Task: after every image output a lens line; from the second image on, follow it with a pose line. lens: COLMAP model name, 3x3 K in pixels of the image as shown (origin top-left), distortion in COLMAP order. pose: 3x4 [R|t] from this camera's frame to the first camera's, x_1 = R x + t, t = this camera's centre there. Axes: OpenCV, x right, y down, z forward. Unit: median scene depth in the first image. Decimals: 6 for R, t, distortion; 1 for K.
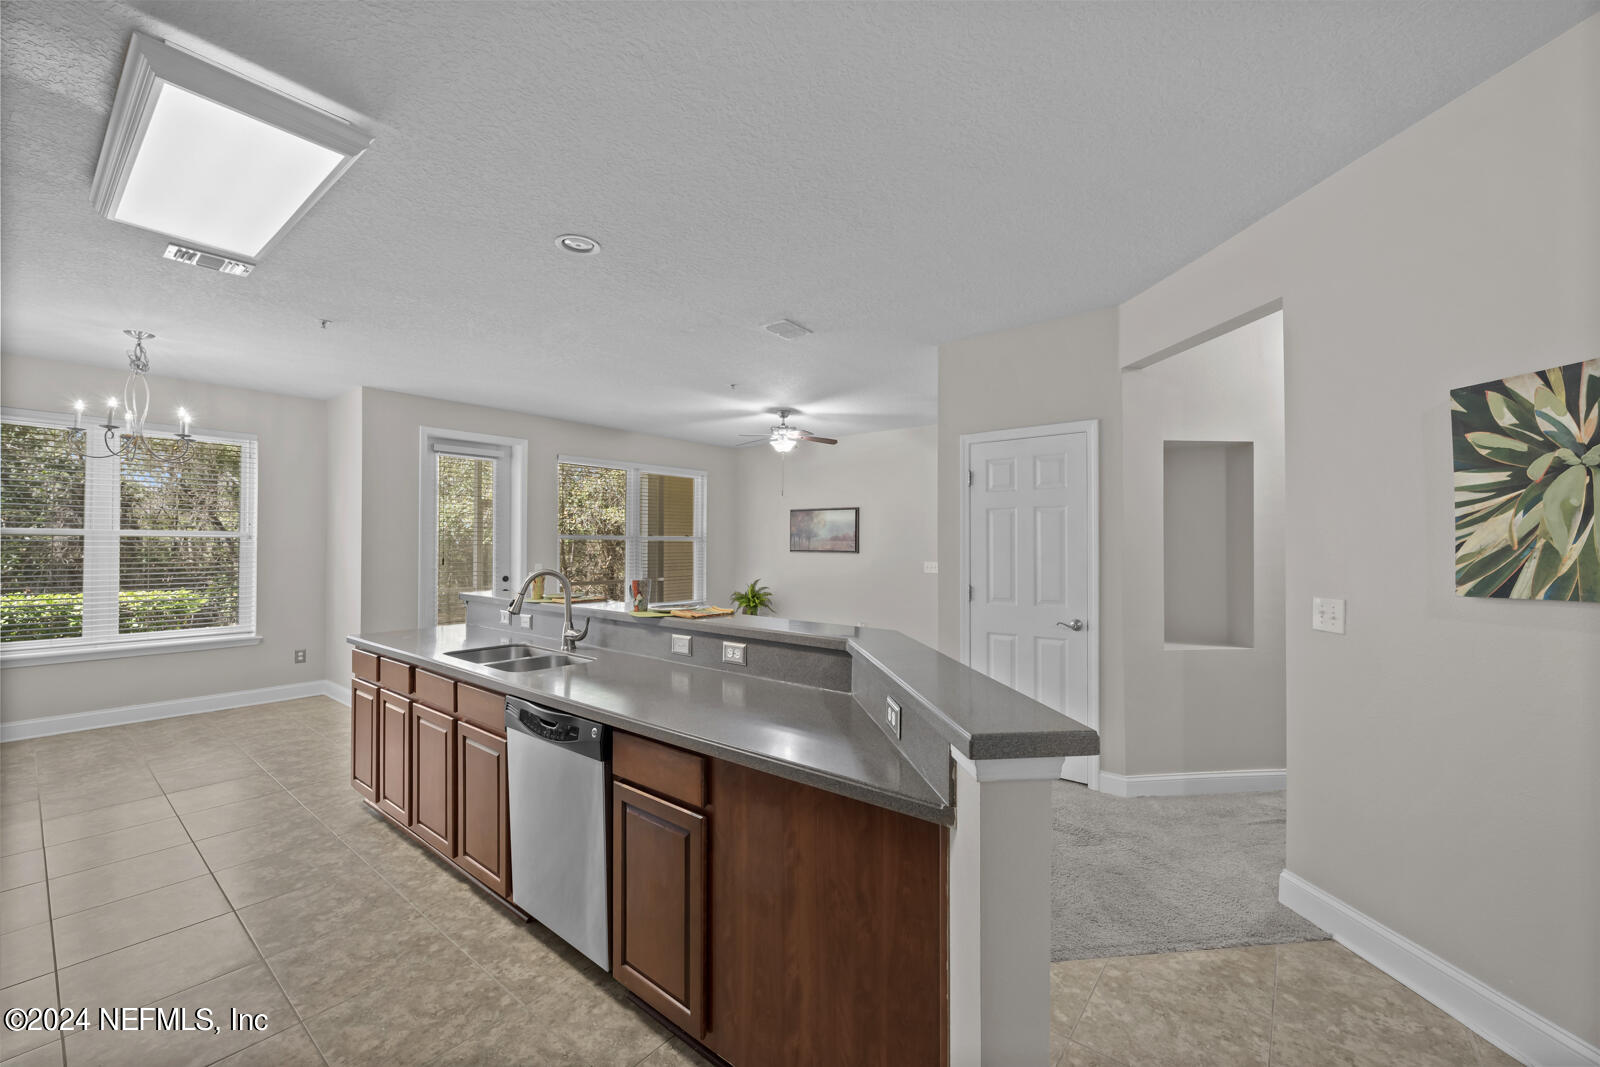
lens RADIAL K [[636.0, 0, 800.0], [0, 636.0, 533.5], [0, 0, 1]] dist [0.000611, 0.000169]
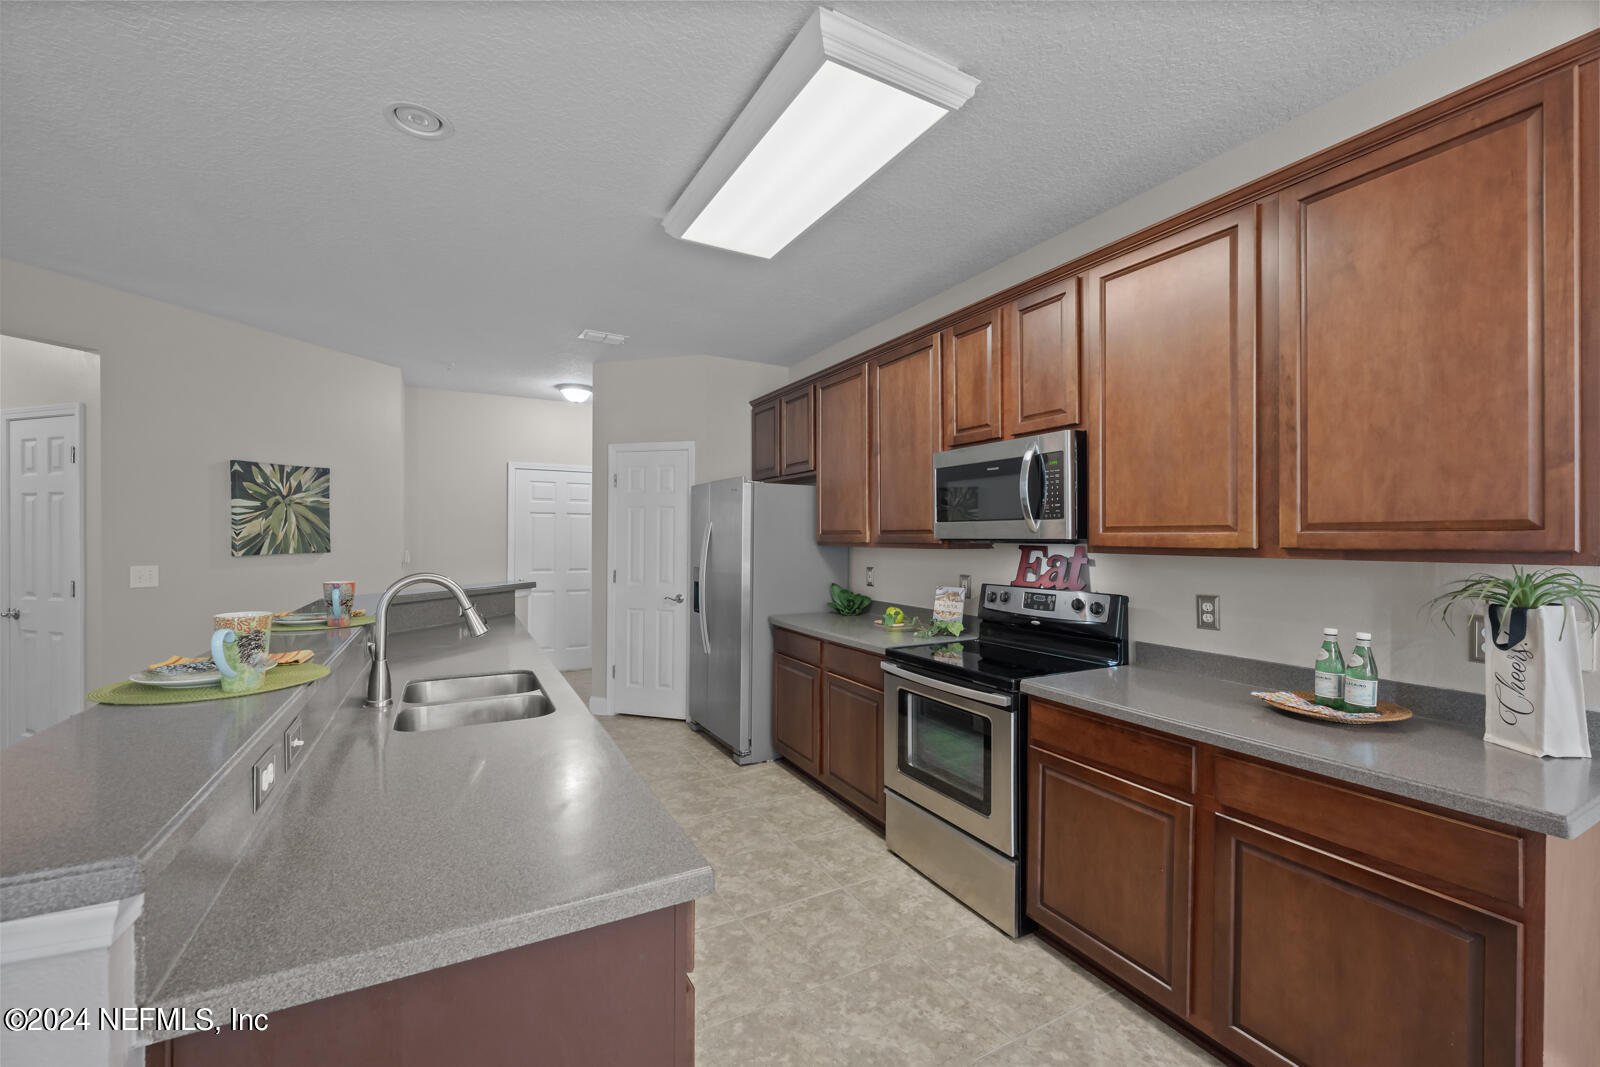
lens RADIAL K [[649.1, 0, 800.0], [0, 649.1, 533.5], [0, 0, 1]] dist [0.000209, 0.000006]
pose [[-0.924373, -0.004281, 0.381466, -1.695383], [-0.008521, 0.999919, -0.009427, 0.027202], [-0.381395, -0.011964, -0.924335, 2.485611]]
